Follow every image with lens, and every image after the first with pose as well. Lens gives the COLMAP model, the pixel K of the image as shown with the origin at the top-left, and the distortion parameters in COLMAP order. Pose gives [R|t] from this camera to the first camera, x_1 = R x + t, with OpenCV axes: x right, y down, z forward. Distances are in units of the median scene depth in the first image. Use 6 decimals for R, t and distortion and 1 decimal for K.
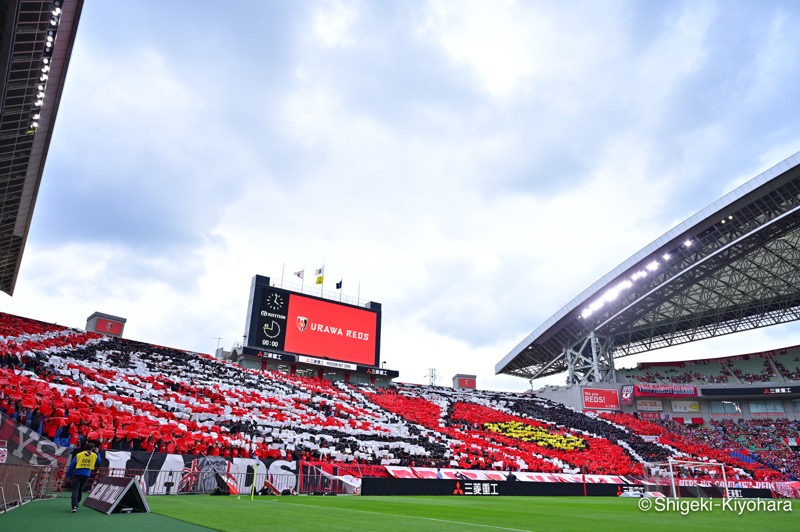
lens RADIAL K [[525.1, 0, 400.0], [0, 525.1, 266.0], [0, 0, 1]] dist [-0.003951, -0.002346]
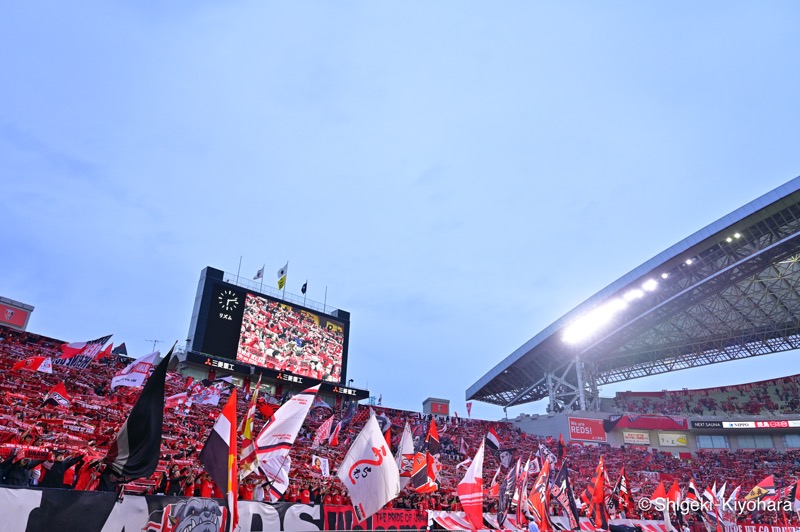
lens RADIAL K [[525.1, 0, 400.0], [0, 525.1, 266.0], [0, 0, 1]] dist [-0.003951, -0.002346]
pose [[0.989899, 0.062702, 0.127155, -0.071543], [-0.055328, 0.996620, -0.060719, 0.044545], [-0.130532, 0.053070, 0.990023, 0.129985]]
